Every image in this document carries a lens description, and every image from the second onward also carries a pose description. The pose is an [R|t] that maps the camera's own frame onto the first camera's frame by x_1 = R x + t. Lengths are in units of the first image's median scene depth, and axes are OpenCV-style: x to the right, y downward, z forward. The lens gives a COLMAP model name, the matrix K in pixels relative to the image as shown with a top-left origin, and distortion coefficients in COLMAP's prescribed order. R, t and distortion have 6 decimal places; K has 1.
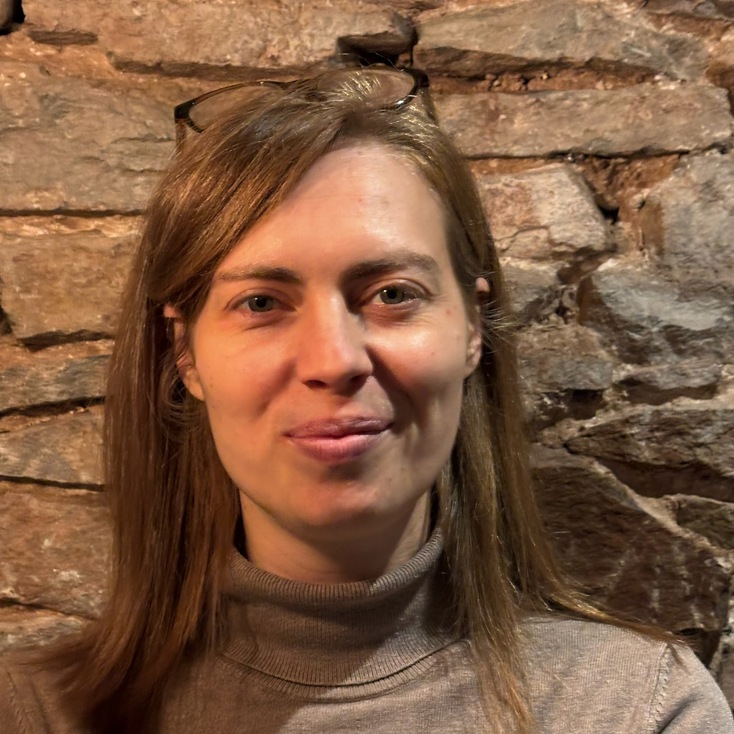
lens RADIAL K [[1750.5, 0, 349.6], [0, 1750.5, 377.0], [0, 0, 1]] dist [0.157551, 0.000000]
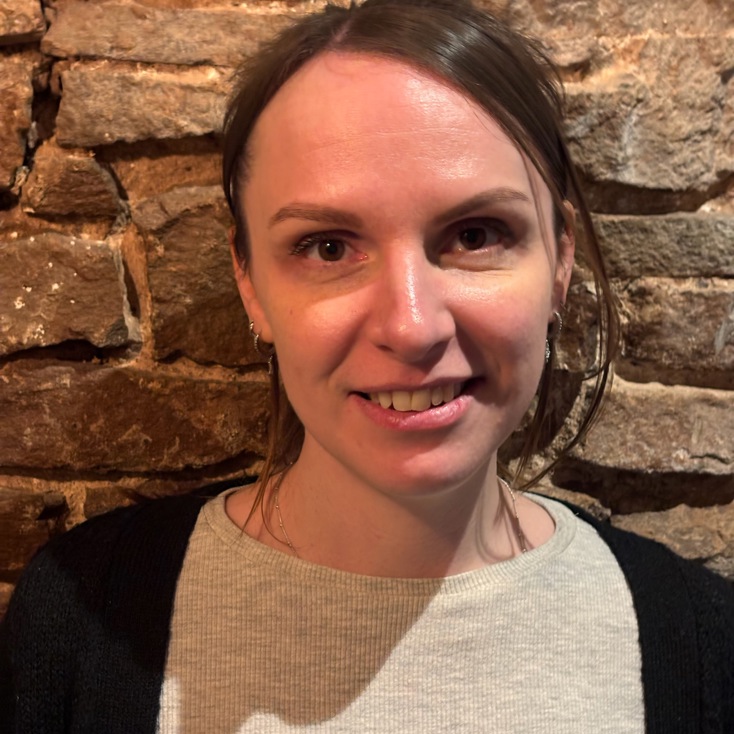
lens RADIAL K [[1481.0, 0, 358.1], [0, 1481.0, 375.0], [0, 0, 1]] dist [0.128265, 0.000000]
pose [[0.989883, -0.021370, 0.140267, 0.009619], [-0.000657, 0.987892, 0.155143, 0.038818], [-0.141884, -0.153665, 0.977883, 0.344042]]
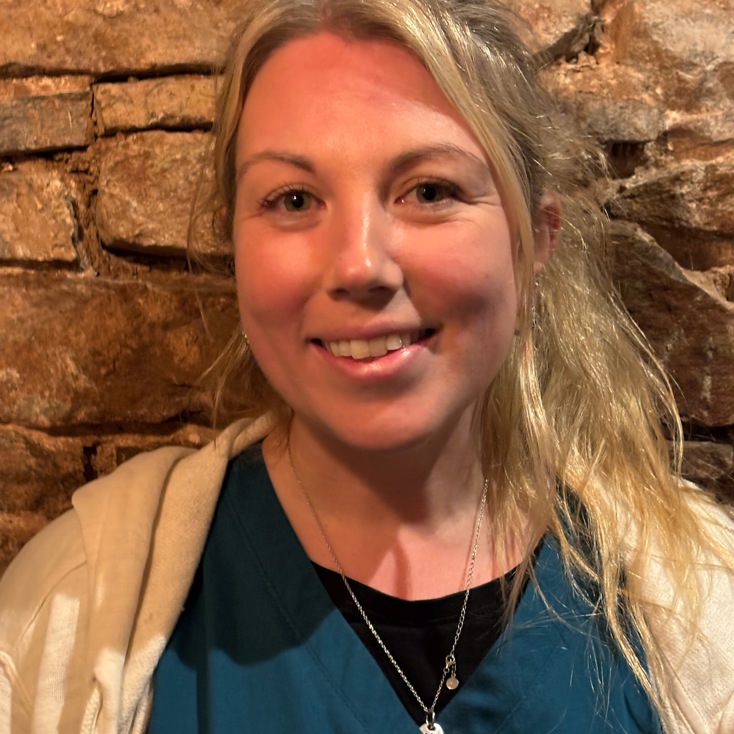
lens RADIAL K [[1833.4, 0, 372.7], [0, 1833.4, 384.5], [0, 0, 1]] dist [0.154152, 0.000000]
pose [[0.986014, -0.021381, 0.165287, -0.132368], [0.006732, 0.996037, 0.088683, 0.043813], [-0.166528, -0.086330, 0.982250, 0.149915]]
